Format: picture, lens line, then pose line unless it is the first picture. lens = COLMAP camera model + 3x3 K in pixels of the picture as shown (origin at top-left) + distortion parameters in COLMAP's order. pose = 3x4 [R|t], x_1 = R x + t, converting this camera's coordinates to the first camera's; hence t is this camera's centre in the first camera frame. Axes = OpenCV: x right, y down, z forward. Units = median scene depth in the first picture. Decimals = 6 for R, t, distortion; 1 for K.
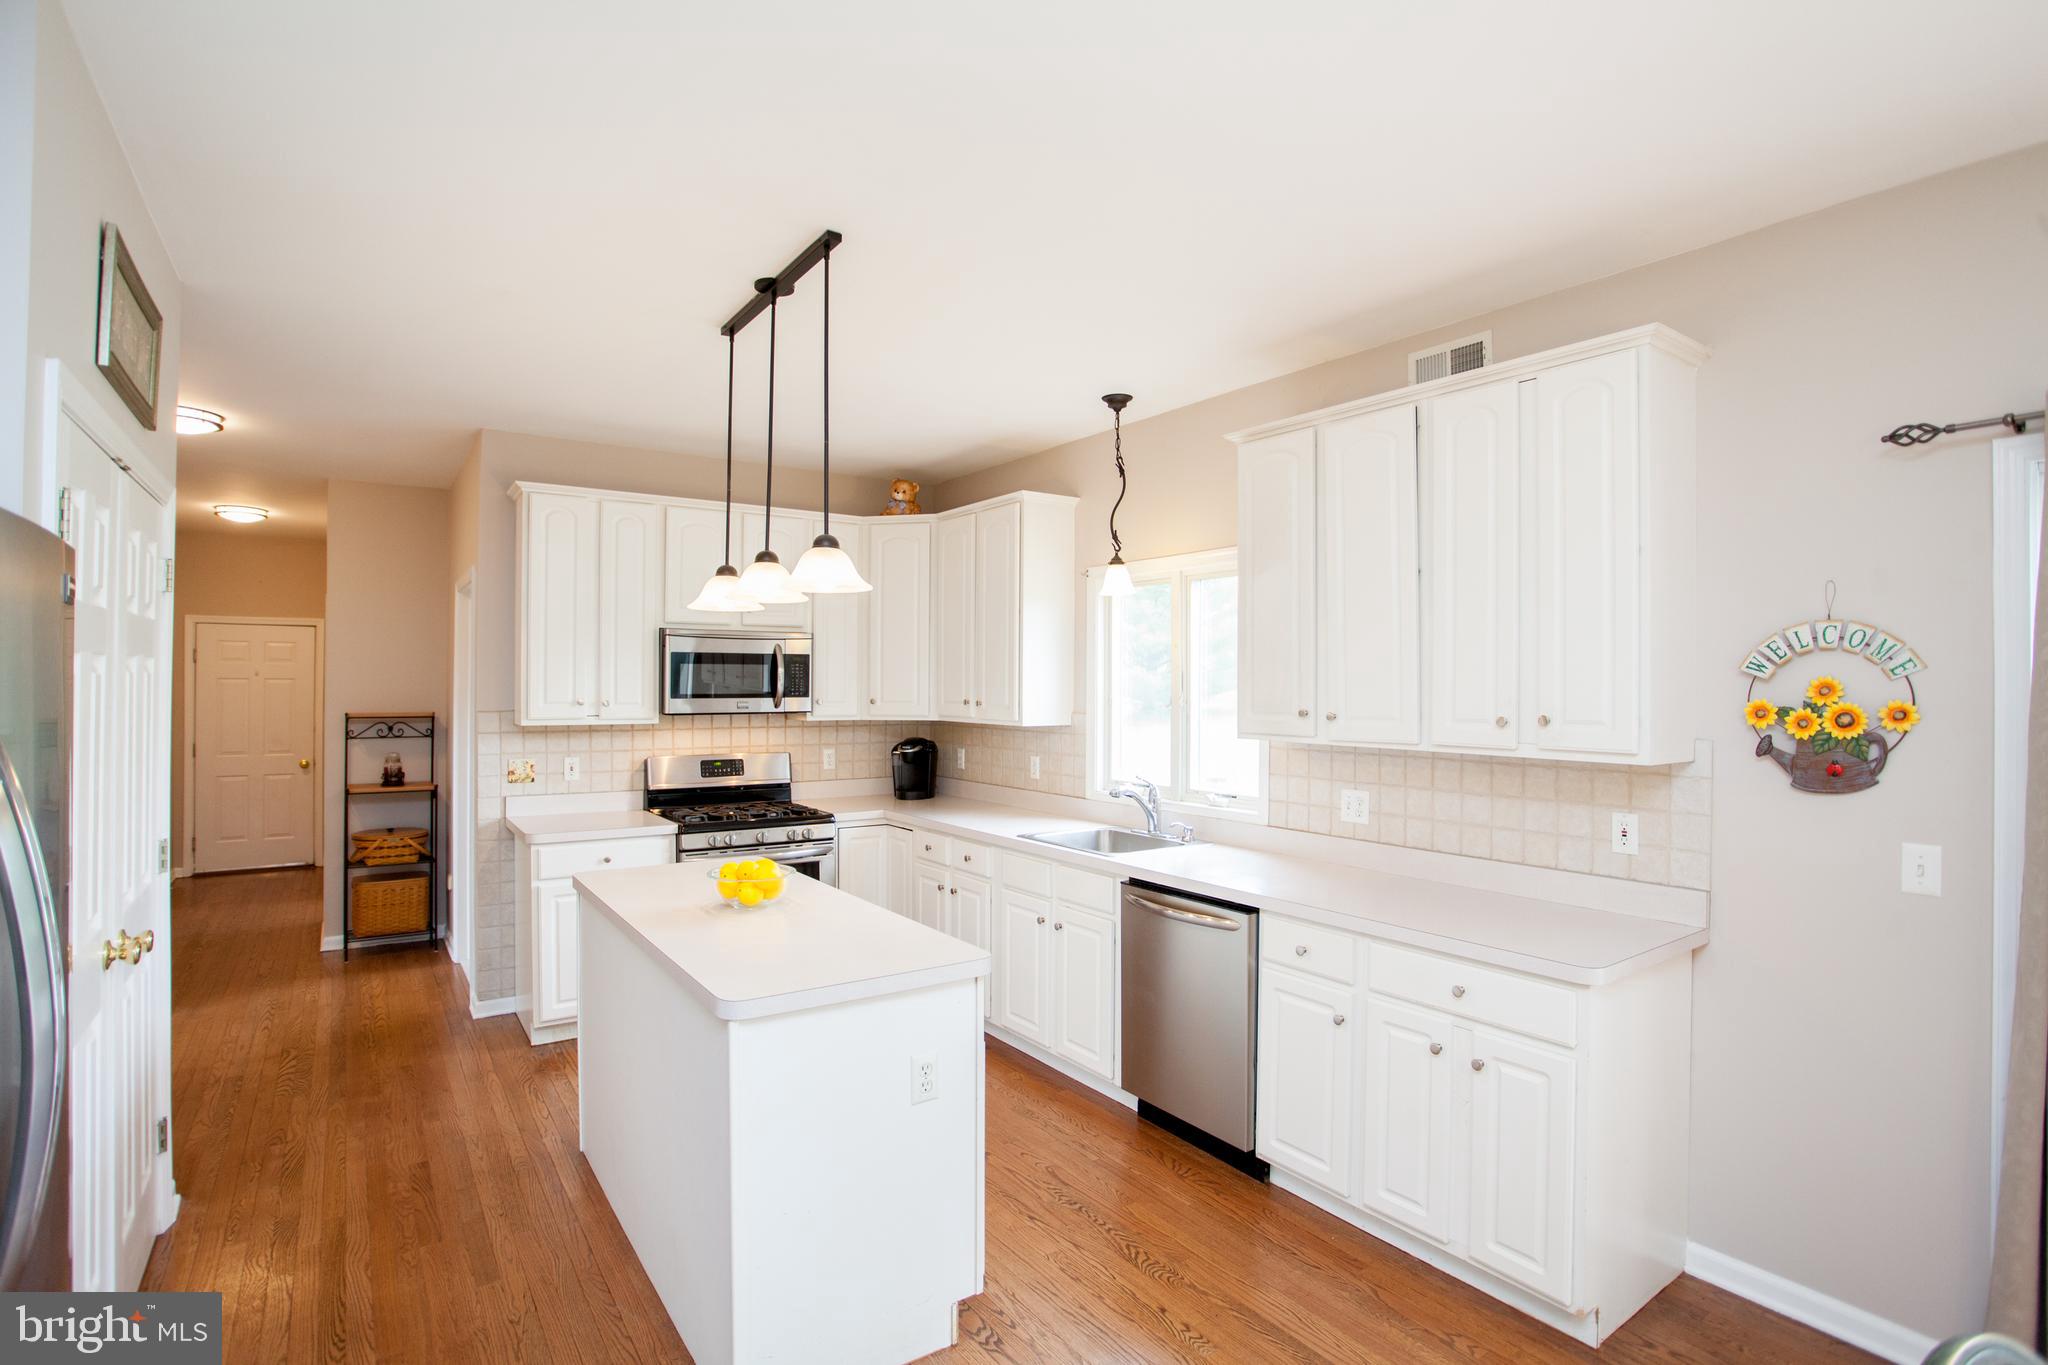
lens RADIAL K [[995.1, 0, 994.0], [0, 995.1, 681.4], [0, 0, 1]] dist [-0.073294, 0.028380]
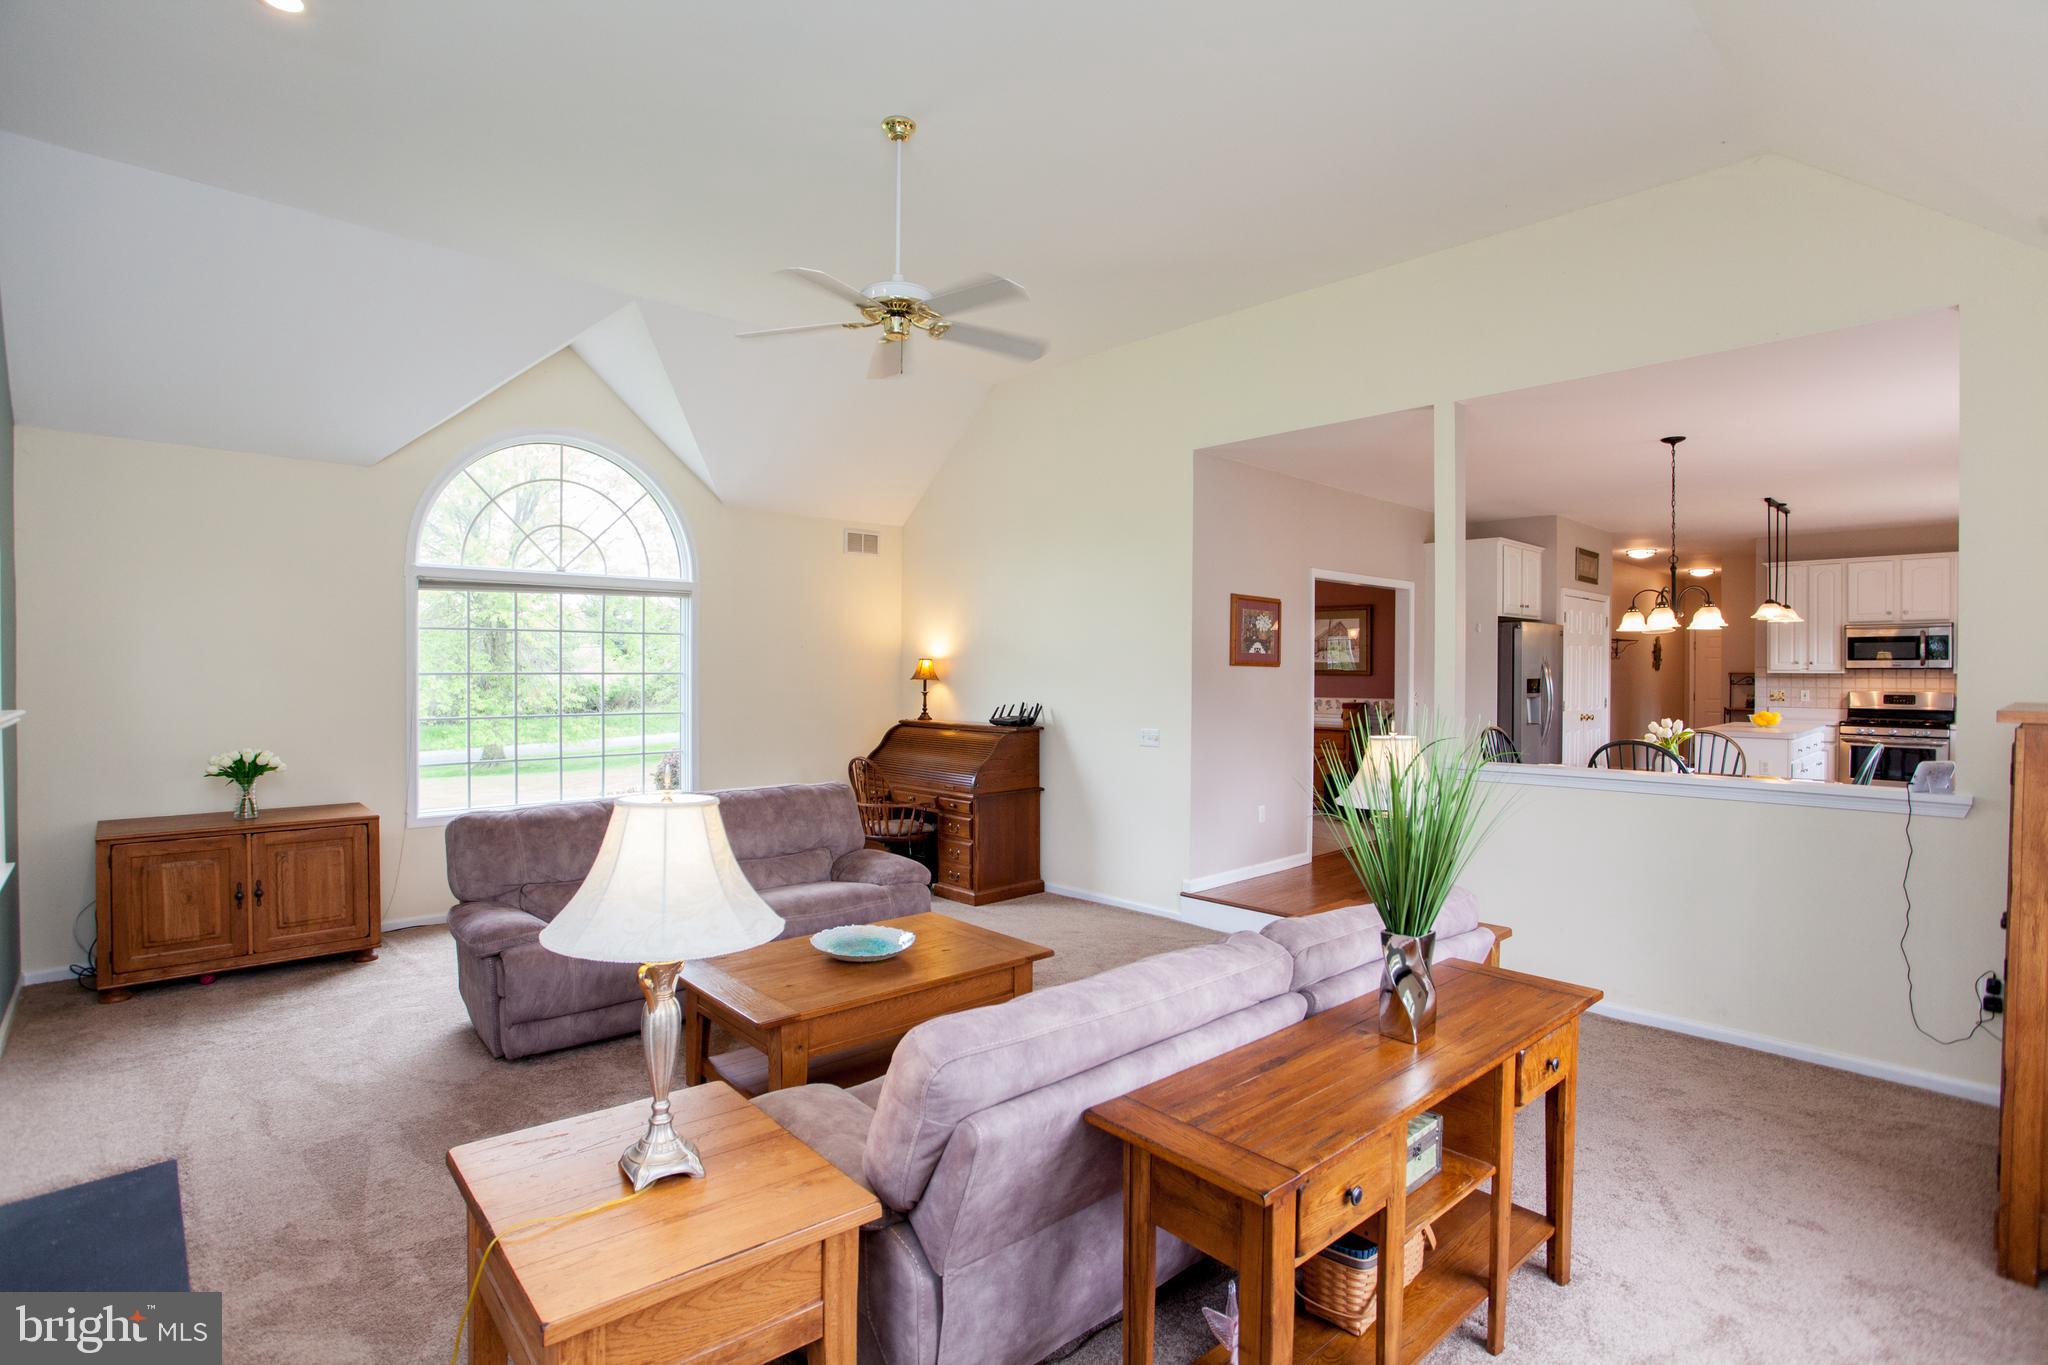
lens RADIAL K [[995.1, 0, 1005.9], [0, 995.1, 679.0], [0, 0, 1]] dist [-0.073294, 0.028380]
pose [[0.147855, 0.006412, -0.988988, 1.478599], [0.002277, 0.999974, 0.006824, 0.042081], [0.989006, -0.003261, 0.147837, -1.072745]]
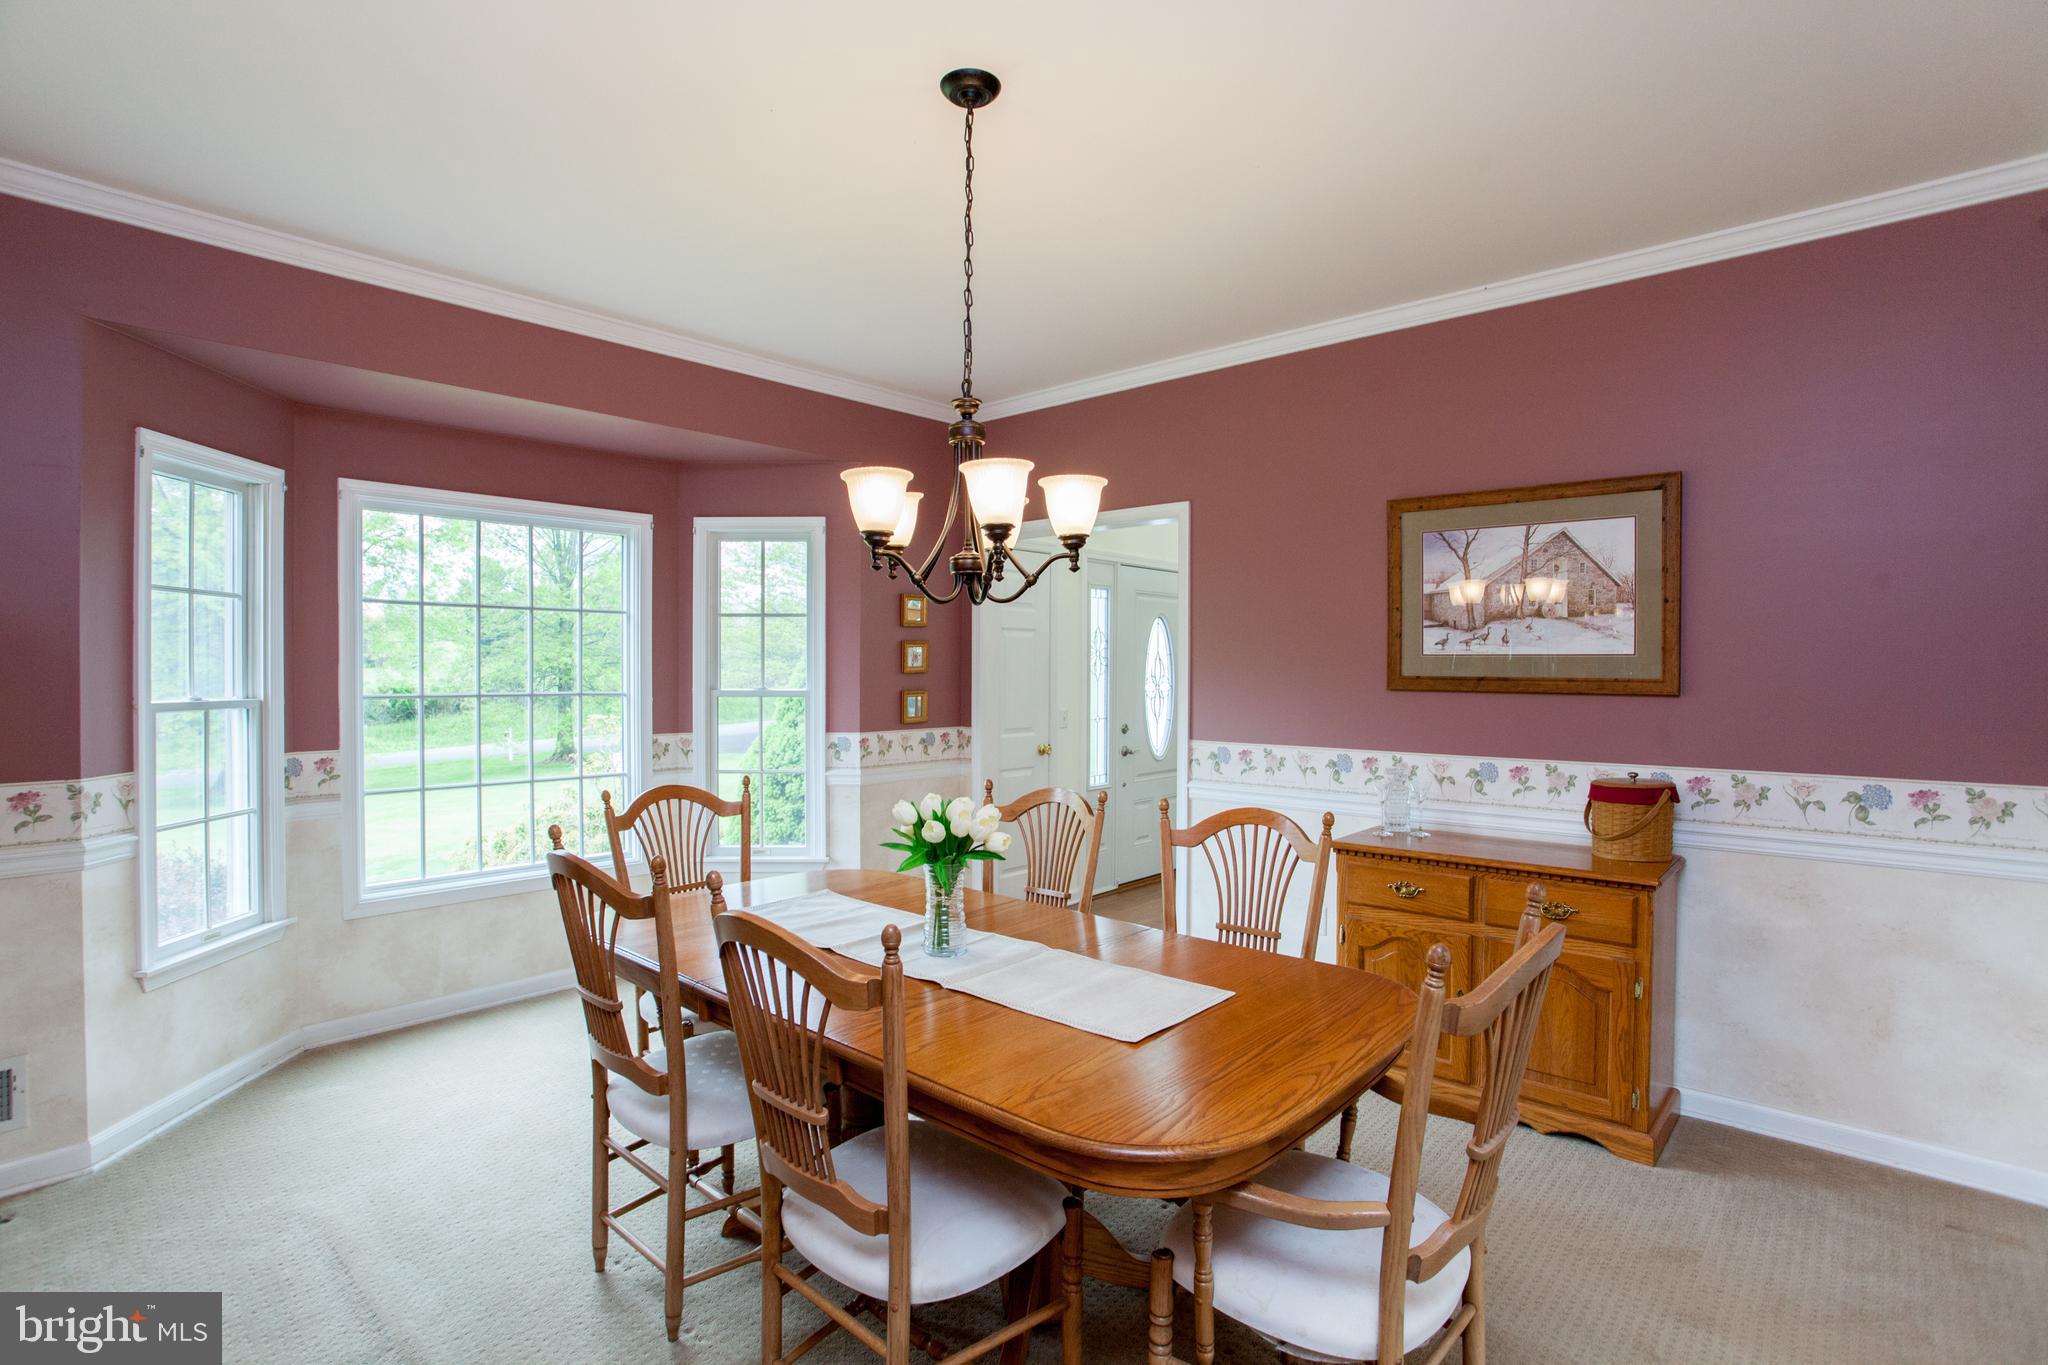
lens RADIAL K [[995.1, 0, 1026.0], [0, 995.1, 670.0], [0, 0, 1]] dist [-0.073294, 0.028380]
pose [[0.246446, 0.000337, -0.969157, -0.124703], [0.003417, 0.999993, 0.001216, 0.030962], [0.969151, -0.003611, 0.246443, -0.523921]]
